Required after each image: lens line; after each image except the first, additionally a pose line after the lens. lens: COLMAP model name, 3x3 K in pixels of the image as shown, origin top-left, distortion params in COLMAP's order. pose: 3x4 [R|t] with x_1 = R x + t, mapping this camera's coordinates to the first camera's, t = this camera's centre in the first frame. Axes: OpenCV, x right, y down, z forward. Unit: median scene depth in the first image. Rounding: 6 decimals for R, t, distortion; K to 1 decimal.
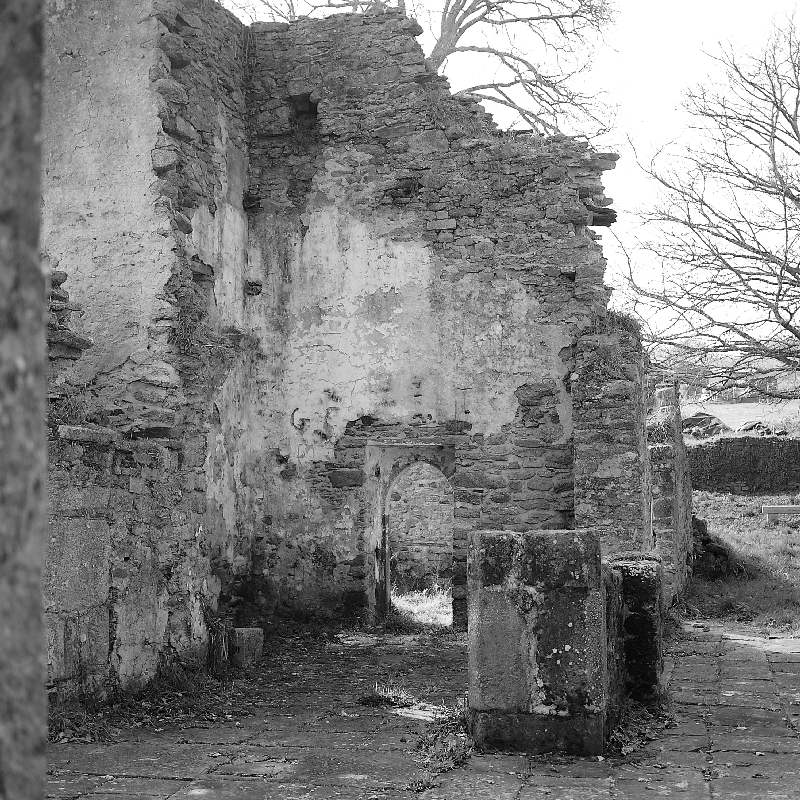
lens RADIAL K [[1446.1, 0, 400.2], [0, 1446.1, 399.8], [0, 0, 1]] dist [0.046713, 0.000000]
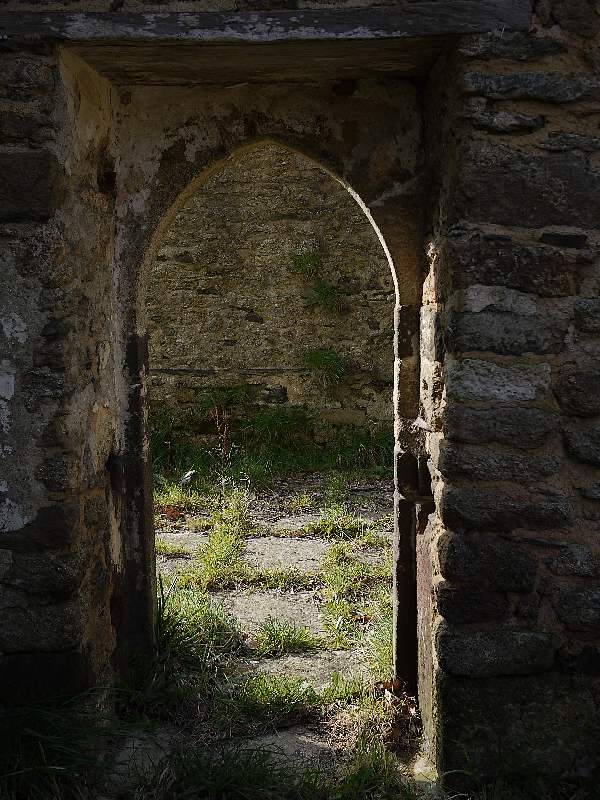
lens RADIAL K [[916.8, 0, 302.7], [0, 916.8, 400.8], [0, 0, 1]] dist [-0.003188, 0.000000]
pose [[0.968210, -0.034005, 0.247817, -0.024032], [-0.013100, 0.982464, 0.185992, 0.059055], [-0.249796, -0.183326, 0.950786, 0.828423]]
